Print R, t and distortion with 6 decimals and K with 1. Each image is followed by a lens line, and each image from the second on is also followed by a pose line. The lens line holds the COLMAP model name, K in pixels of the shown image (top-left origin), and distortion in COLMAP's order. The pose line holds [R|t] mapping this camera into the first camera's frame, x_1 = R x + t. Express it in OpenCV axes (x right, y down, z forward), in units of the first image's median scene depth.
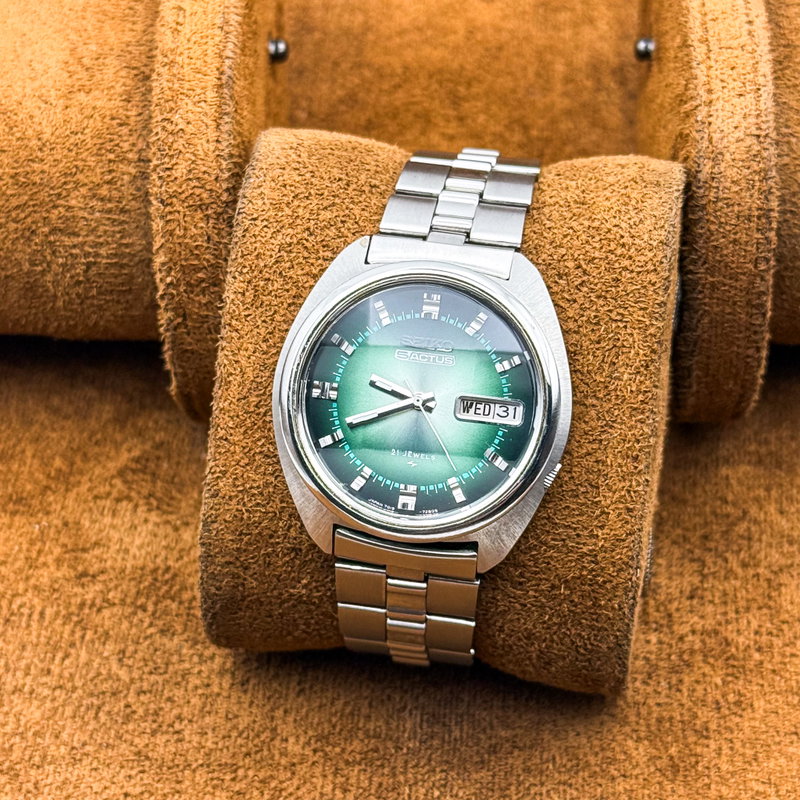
lens RADIAL K [[2141.4, 0, 400.0], [0, 2141.4, 400.0], [0, 0, 1]] dist [0.150173, 0.000232]
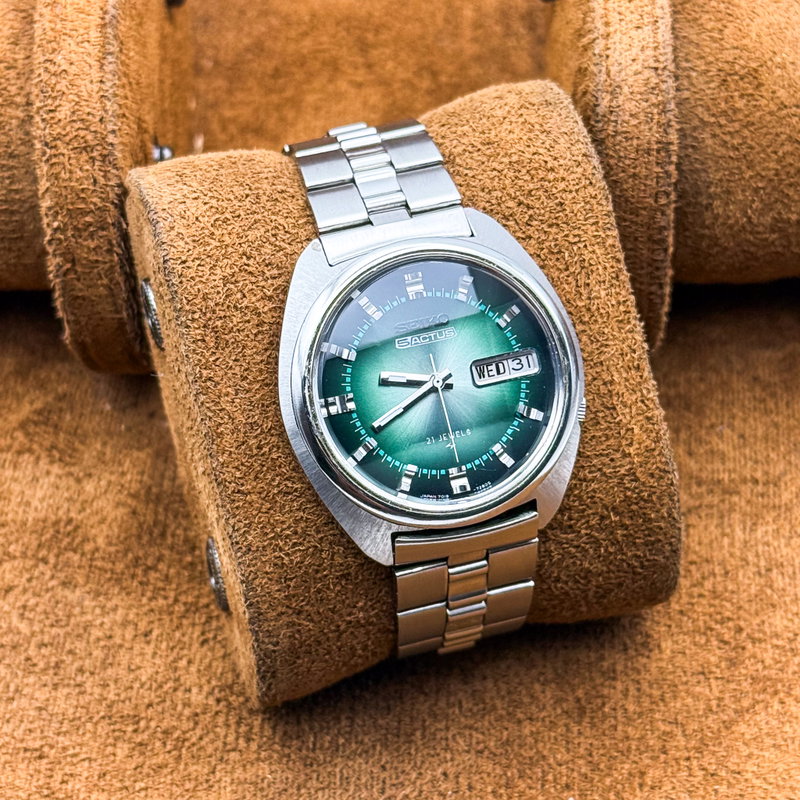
lens RADIAL K [[2141.4, 0, 400.0], [0, 2141.4, 400.0], [0, 0, 1]] dist [0.150173, 0.000232]
pose [[0.903000, -0.327450, 0.278151, -0.269310], [0.325278, 0.943999, 0.055319, -0.049285], [-0.280689, 0.040523, 0.958943, 0.074606]]
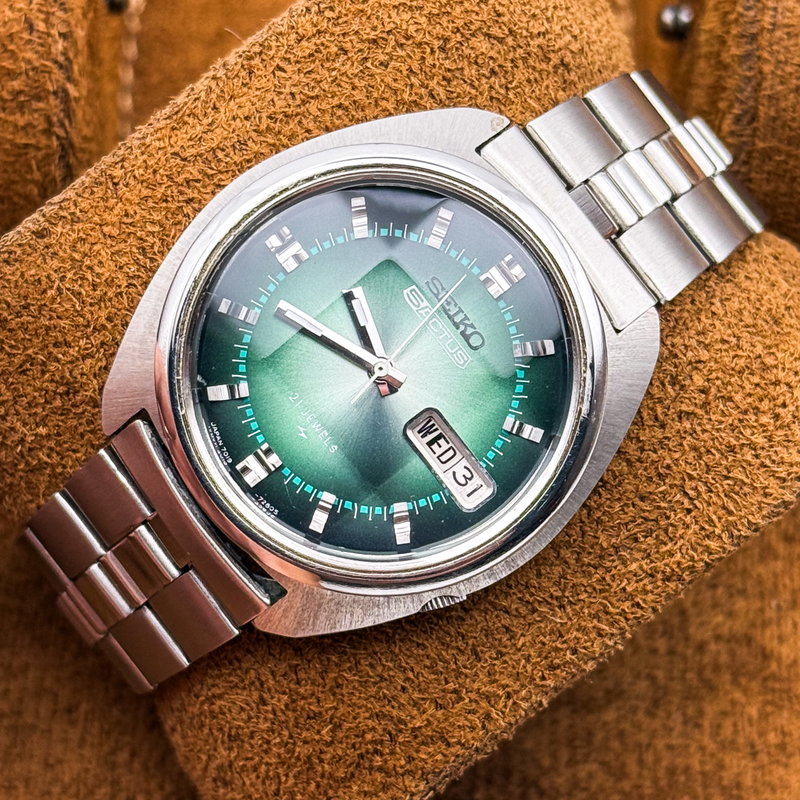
lens RADIAL K [[2605.6, 0, 400.0], [0, 2605.6, 400.0], [0, 0, 1]] dist [0.068199, 2.239314]
pose [[0.701494, 0.705556, 0.100481, -0.055627], [-0.710919, 0.702668, 0.029192, -0.018762], [-0.050009, -0.091912, 0.994511, 0.235505]]
